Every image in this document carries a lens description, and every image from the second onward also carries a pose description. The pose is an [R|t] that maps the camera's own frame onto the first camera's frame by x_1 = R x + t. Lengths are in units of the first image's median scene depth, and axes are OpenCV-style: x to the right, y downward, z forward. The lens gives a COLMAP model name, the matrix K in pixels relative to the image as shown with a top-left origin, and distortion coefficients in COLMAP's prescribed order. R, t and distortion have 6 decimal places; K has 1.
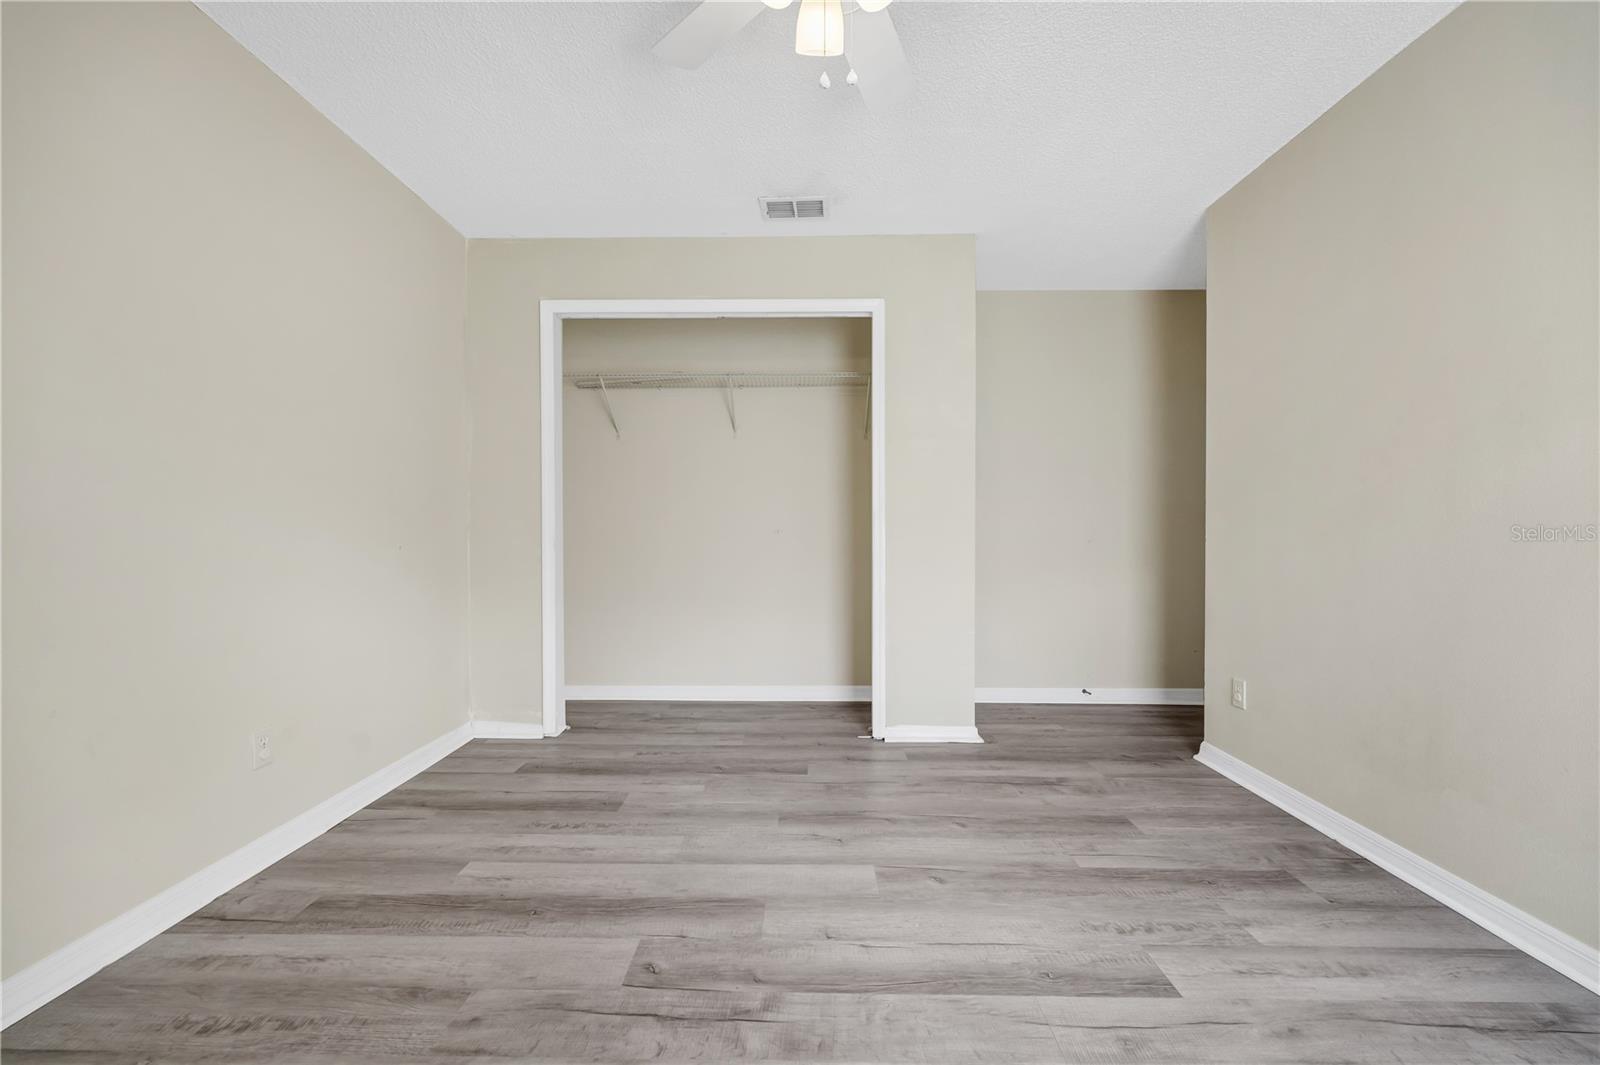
lens RADIAL K [[649.7, 0, 788.6], [0, 649.7, 539.5], [0, 0, 1]] dist [-0.002799, -0.000050]
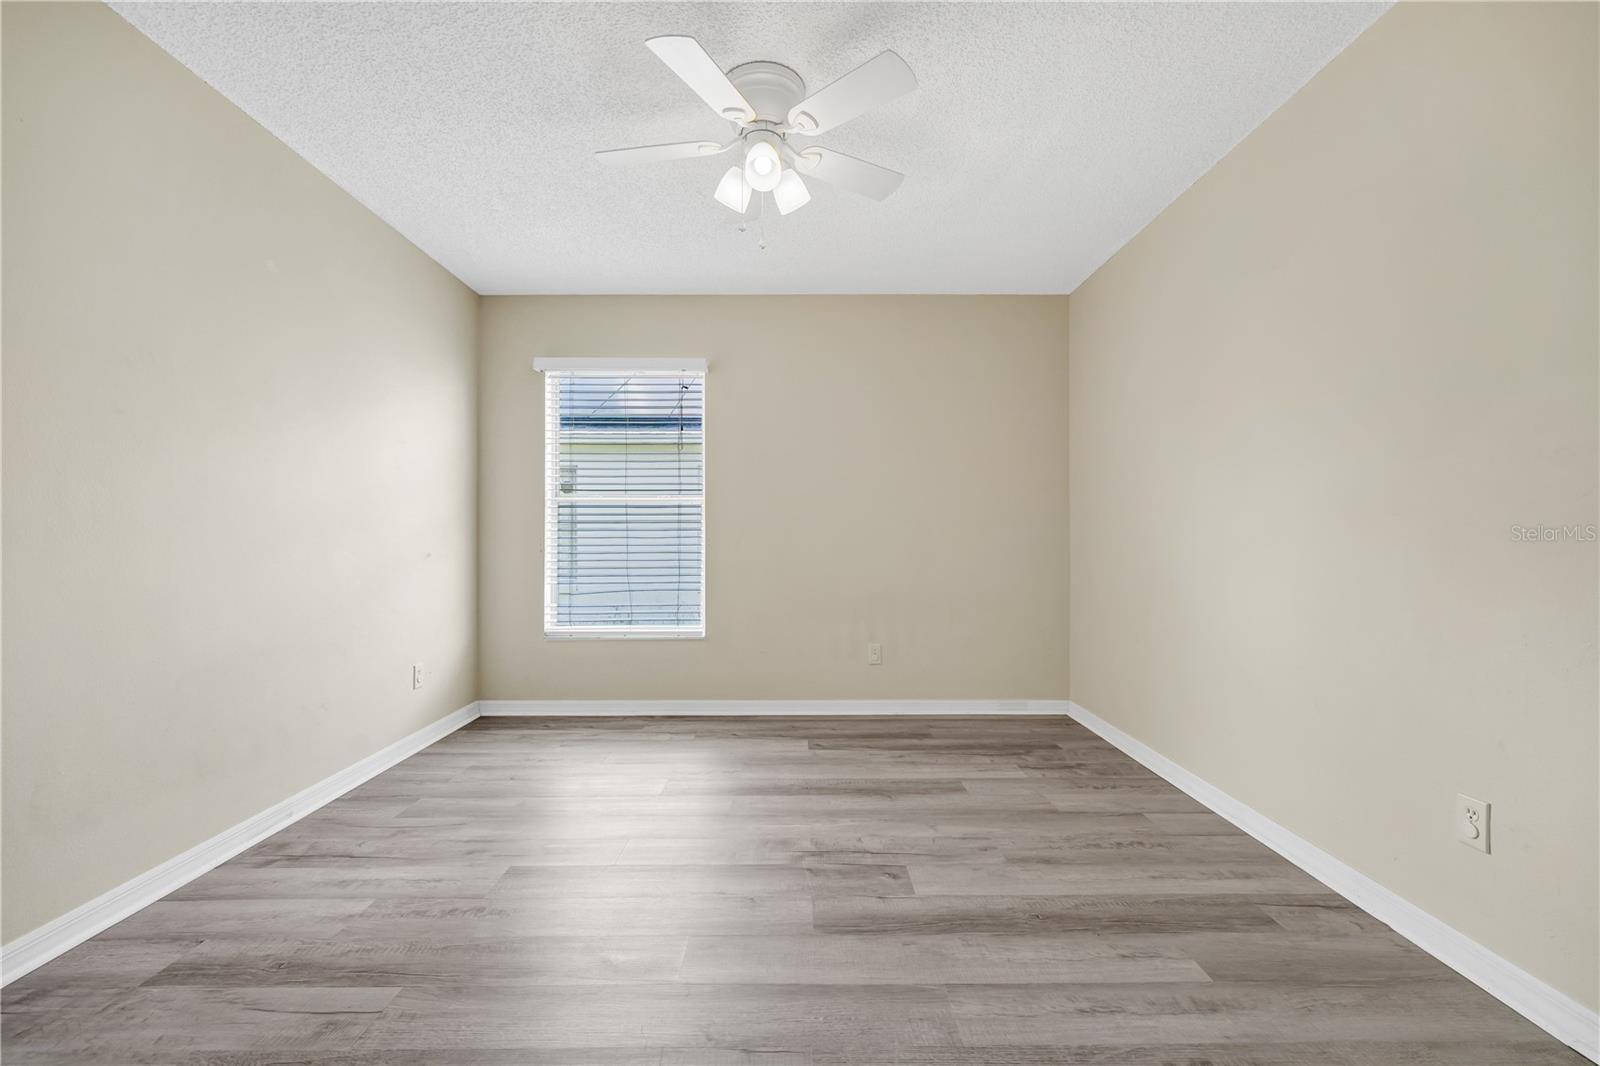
lens RADIAL K [[655.5, 0, 817.1], [0, 655.5, 537.7], [0, 0, 1]] dist [-0.001888, -0.001232]
pose [[-0.998097, -0.000712, -0.061658, 0.018328], [-0.001483, 0.999921, 0.012457, -0.031021], [0.061644, 0.012525, -0.998020, 2.025494]]
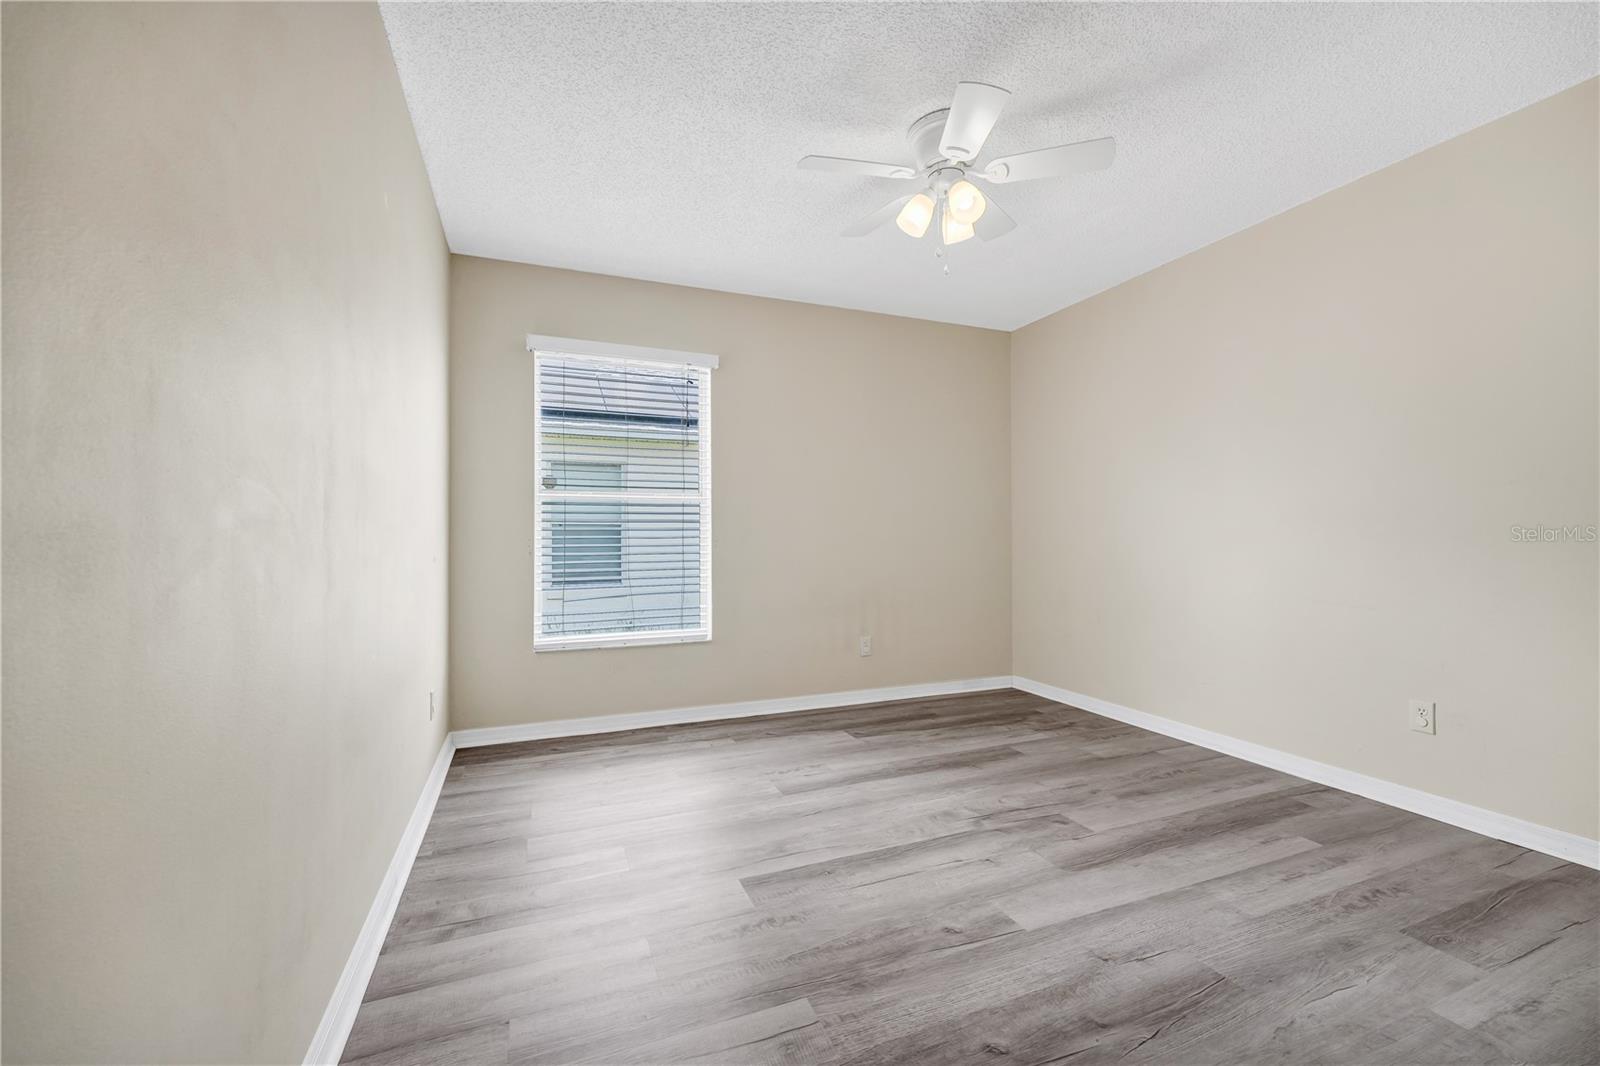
lens RADIAL K [[655.5, 0, 825.6], [0, 655.5, 535.8], [0, 0, 1]] dist [-0.001888, -0.001232]
pose [[-0.902305, 0.000023, -0.431098, 0.850645], [-0.003139, 0.999973, 0.006624, -0.025624], [0.431087, 0.007330, -0.902281, 1.903691]]
